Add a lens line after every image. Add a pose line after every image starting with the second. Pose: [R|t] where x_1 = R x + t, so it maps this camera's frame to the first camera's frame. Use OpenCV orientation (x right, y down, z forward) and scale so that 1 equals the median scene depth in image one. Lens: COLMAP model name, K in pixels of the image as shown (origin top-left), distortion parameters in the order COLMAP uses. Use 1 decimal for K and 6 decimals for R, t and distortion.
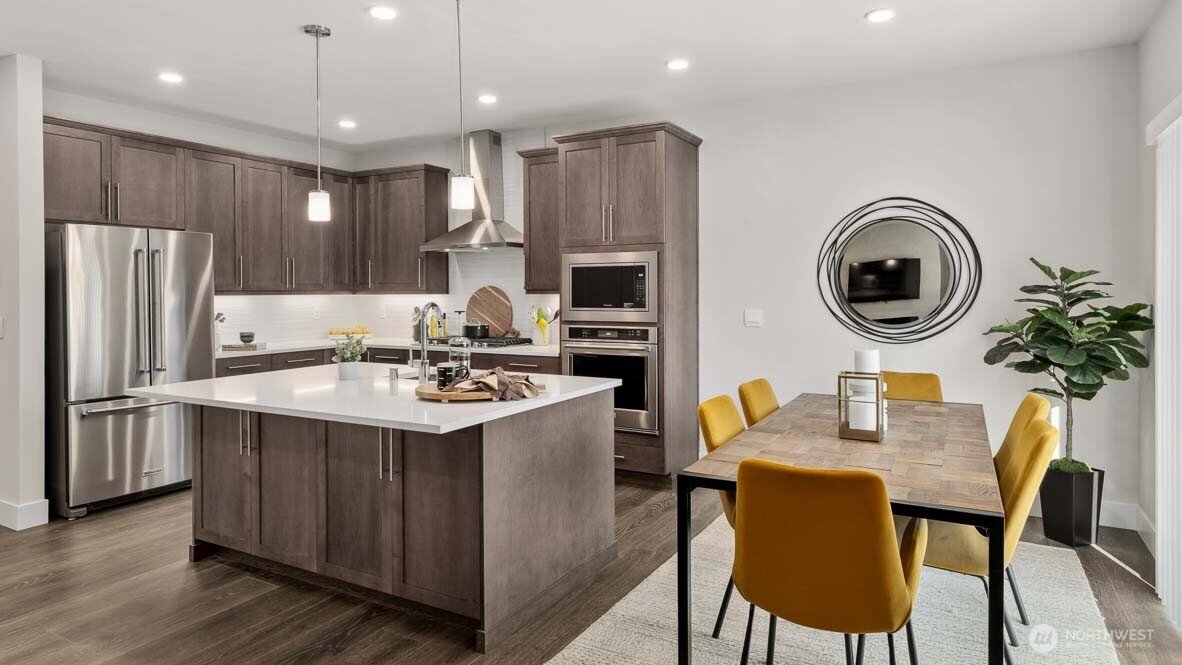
lens RADIAL K [[704.2, 0, 591.0], [0, 704.2, 332.5], [0, 0, 1]] dist [0.000144, 0.000007]
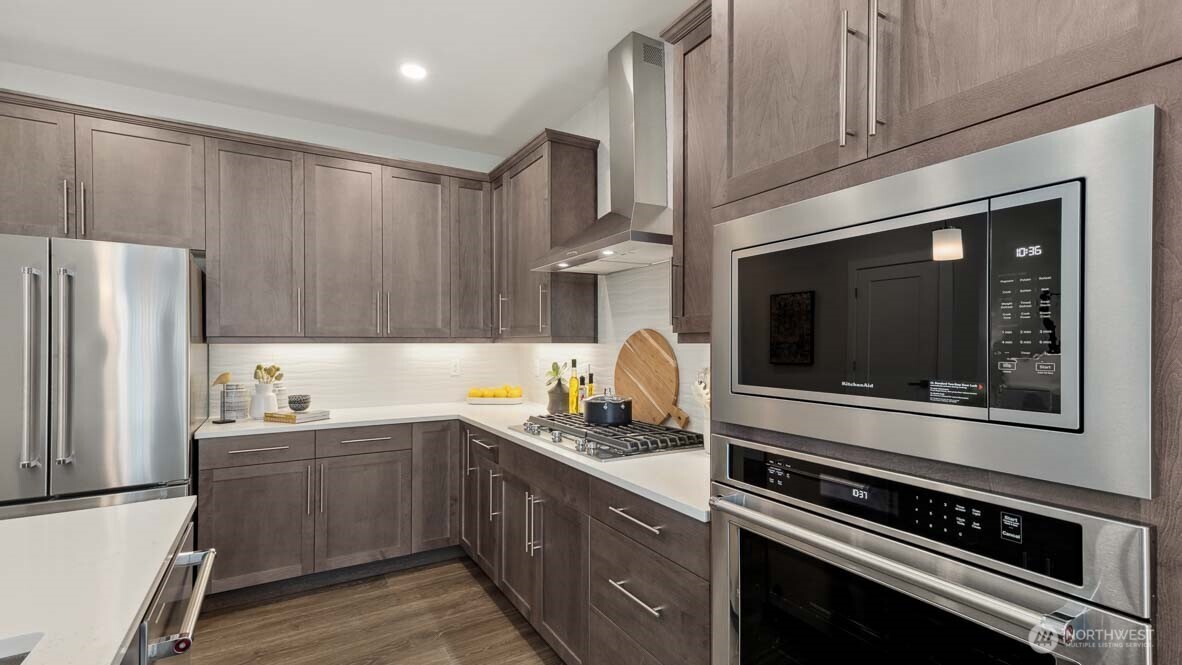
lens RADIAL K [[529.6, 0, 588.7], [0, 529.6, 344.1], [0, 0, 1]] dist [0.019818, 0.000122]
pose [[0.858104, 0.004904, -0.513453, 0.032193], [-0.033571, 0.998351, -0.046569, -0.033381], [0.512377, 0.057198, 0.856853, 0.627088]]
